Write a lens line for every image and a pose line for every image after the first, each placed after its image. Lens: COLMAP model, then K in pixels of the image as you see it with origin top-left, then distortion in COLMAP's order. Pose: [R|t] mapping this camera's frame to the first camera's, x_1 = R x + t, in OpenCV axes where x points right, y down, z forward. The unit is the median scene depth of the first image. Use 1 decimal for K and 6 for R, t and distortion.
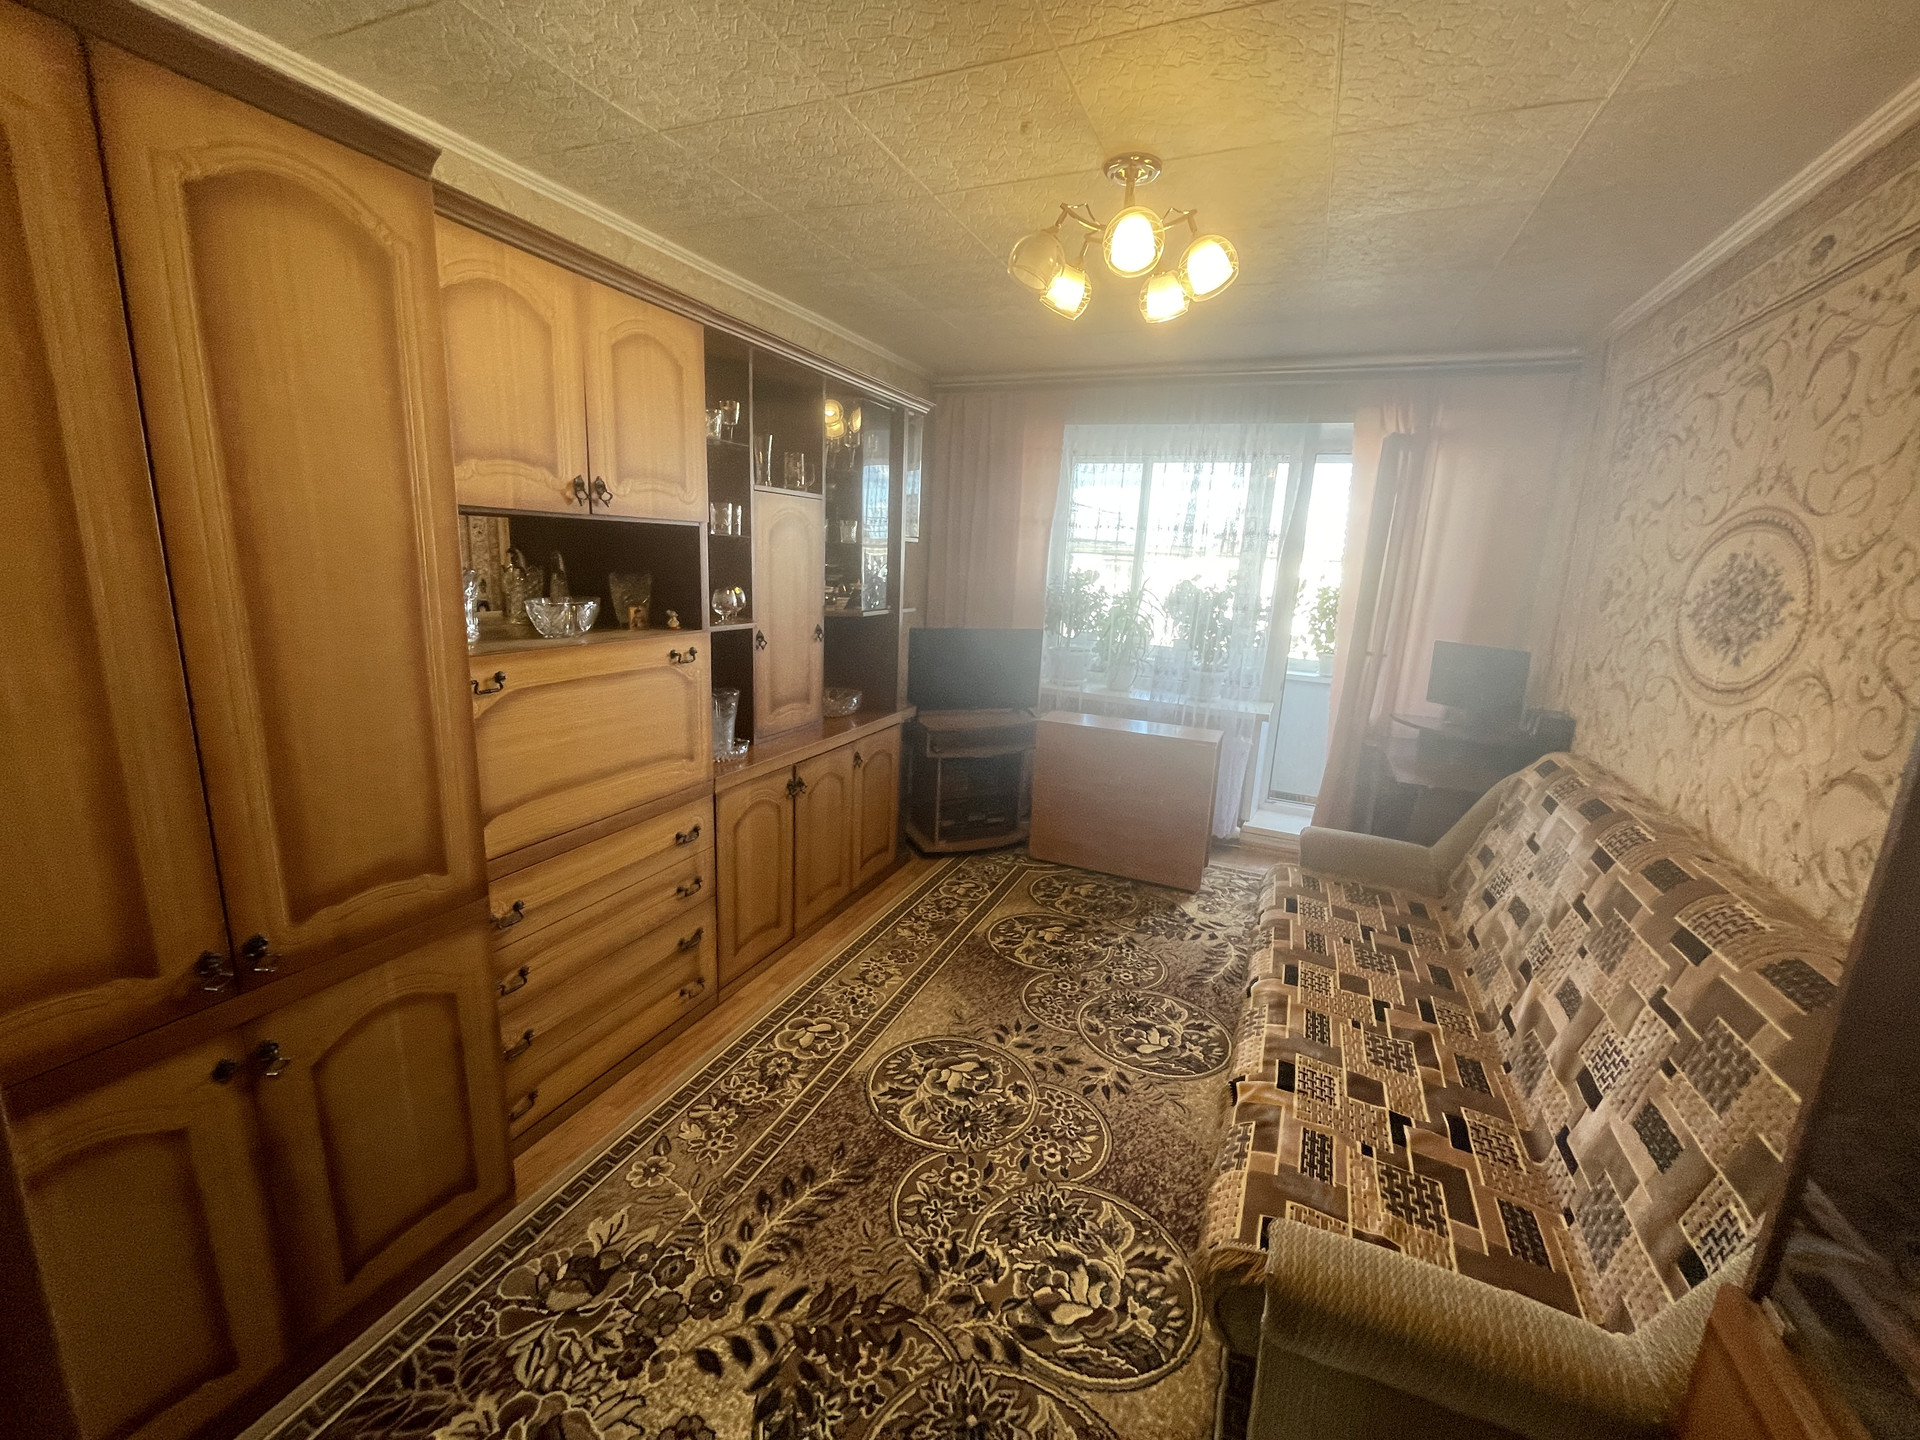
lens RADIAL K [[777.9, 0, 953.4], [0, 777.9, 718.3], [0, 0, 1]] dist [-0.009469, 0.007287]
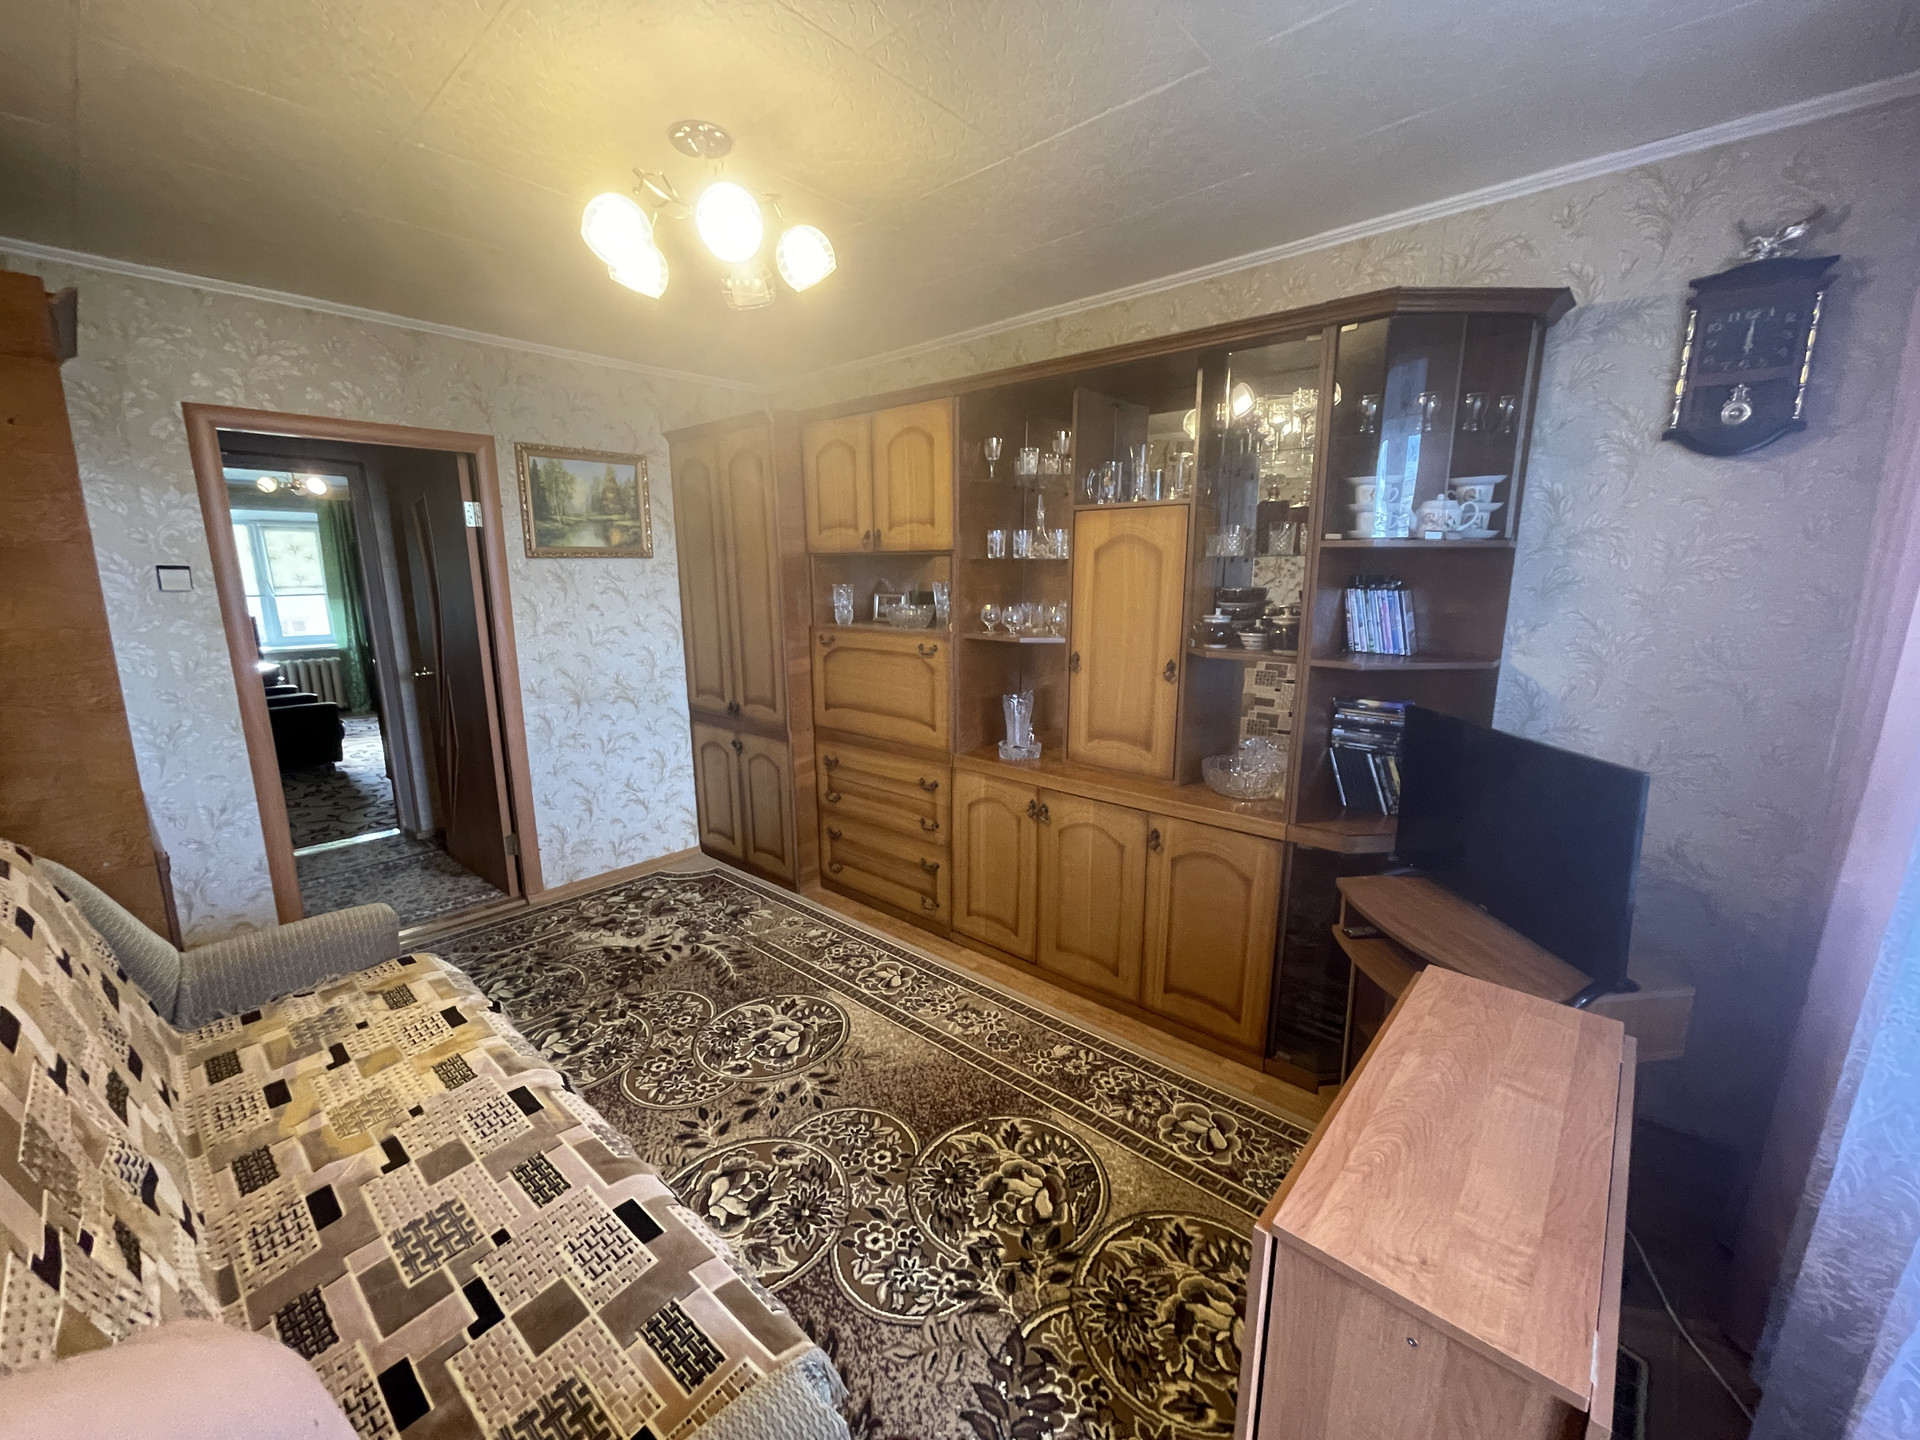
lens RADIAL K [[777.9, 0, 953.4], [0, 777.9, 718.3], [0, 0, 1]] dist [-0.009469, 0.007287]
pose [[-0.299148, 0.150724, -0.942228, 0.886435], [-0.209959, 0.952848, 0.219083, -0.259861], [0.930821, 0.263368, -0.253397, 1.355503]]
